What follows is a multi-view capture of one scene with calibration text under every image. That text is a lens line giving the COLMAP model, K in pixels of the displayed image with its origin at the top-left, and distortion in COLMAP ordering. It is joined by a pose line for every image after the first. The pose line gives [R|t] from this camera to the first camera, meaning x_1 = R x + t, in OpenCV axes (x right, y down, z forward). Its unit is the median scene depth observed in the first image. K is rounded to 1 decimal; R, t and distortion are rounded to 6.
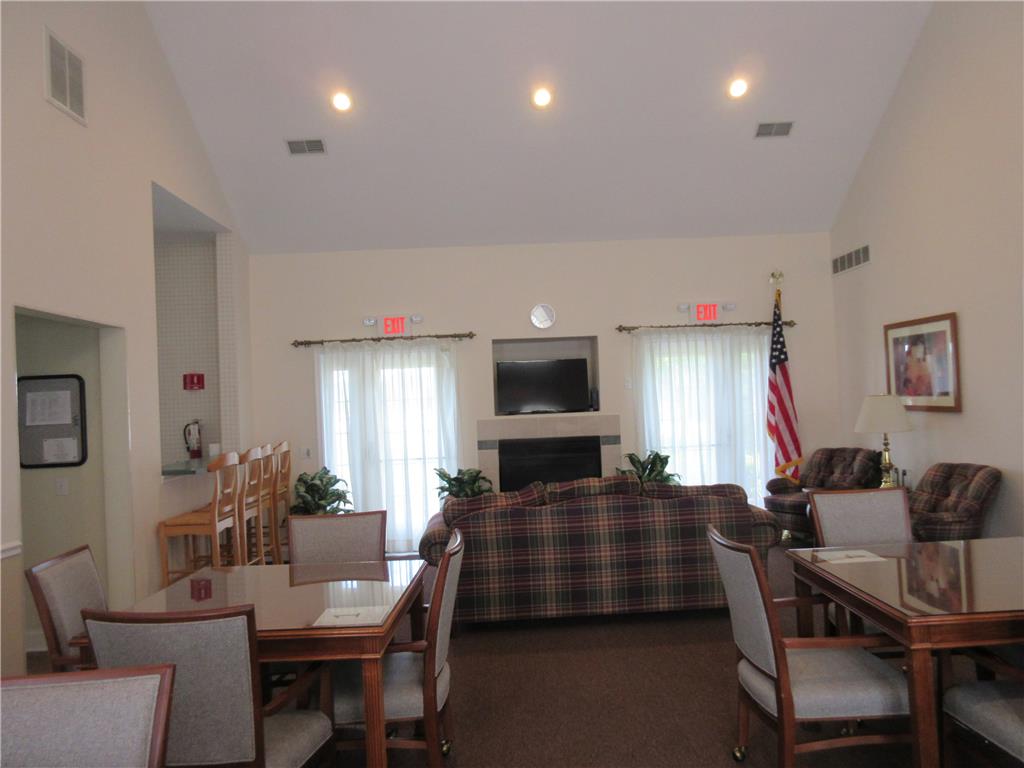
lens RADIAL K [[758.2, 0, 512.0], [0, 758.2, 384.0], [0, 0, 1]] dist [0.003624, 0.002147]
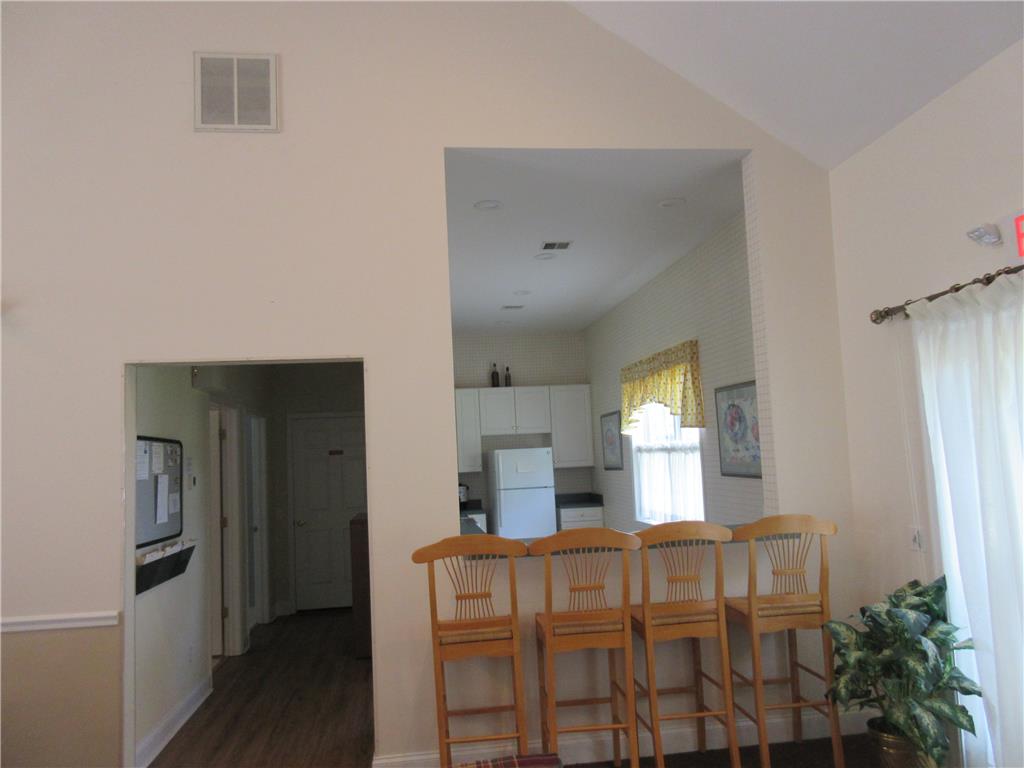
lens RADIAL K [[758.2, 0, 512.0], [0, 758.2, 384.0], [0, 0, 1]] dist [0.003624, 0.002147]
pose [[0.097692, -0.048249, -0.994046, 0.302380], [0.062226, 0.997166, -0.042285, -0.007390], [0.993269, -0.057725, 0.100417, 1.207128]]
